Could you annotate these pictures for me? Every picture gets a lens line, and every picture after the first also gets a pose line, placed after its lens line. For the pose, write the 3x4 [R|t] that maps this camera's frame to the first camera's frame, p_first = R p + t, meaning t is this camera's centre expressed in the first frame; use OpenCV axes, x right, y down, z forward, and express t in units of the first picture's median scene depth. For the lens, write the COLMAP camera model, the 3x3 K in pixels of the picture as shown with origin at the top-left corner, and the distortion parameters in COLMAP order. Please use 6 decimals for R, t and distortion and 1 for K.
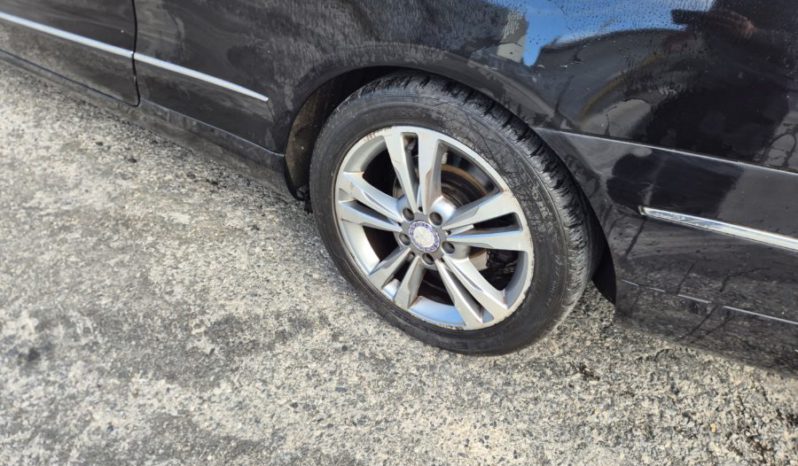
lens RADIAL K [[539.5, 0, 402.6], [0, 539.5, 232.4], [0, 0, 1]] dist [0.063691, -0.049730]
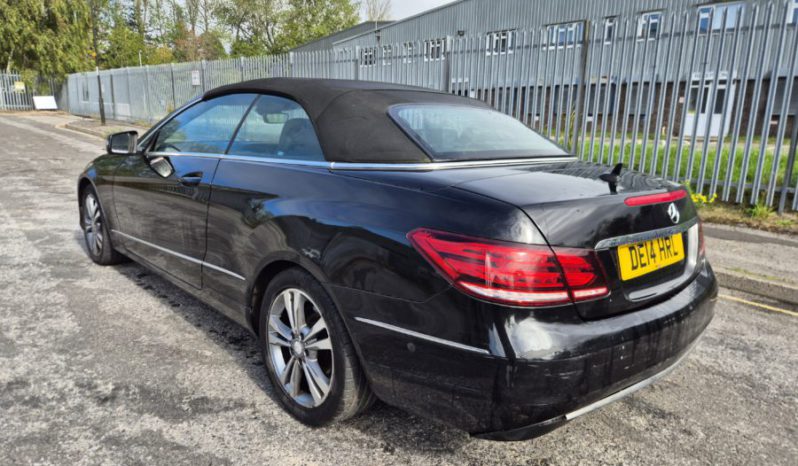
lens RADIAL K [[539.5, 0, 392.8], [0, 539.5, 232.0], [0, 0, 1]] dist [0.063691, -0.049730]
pose [[0.966136, 0.016435, -0.257511, 0.787457], [-0.132055, 0.888869, -0.438719, 0.408031], [0.221683, 0.457867, 0.860938, -0.704398]]
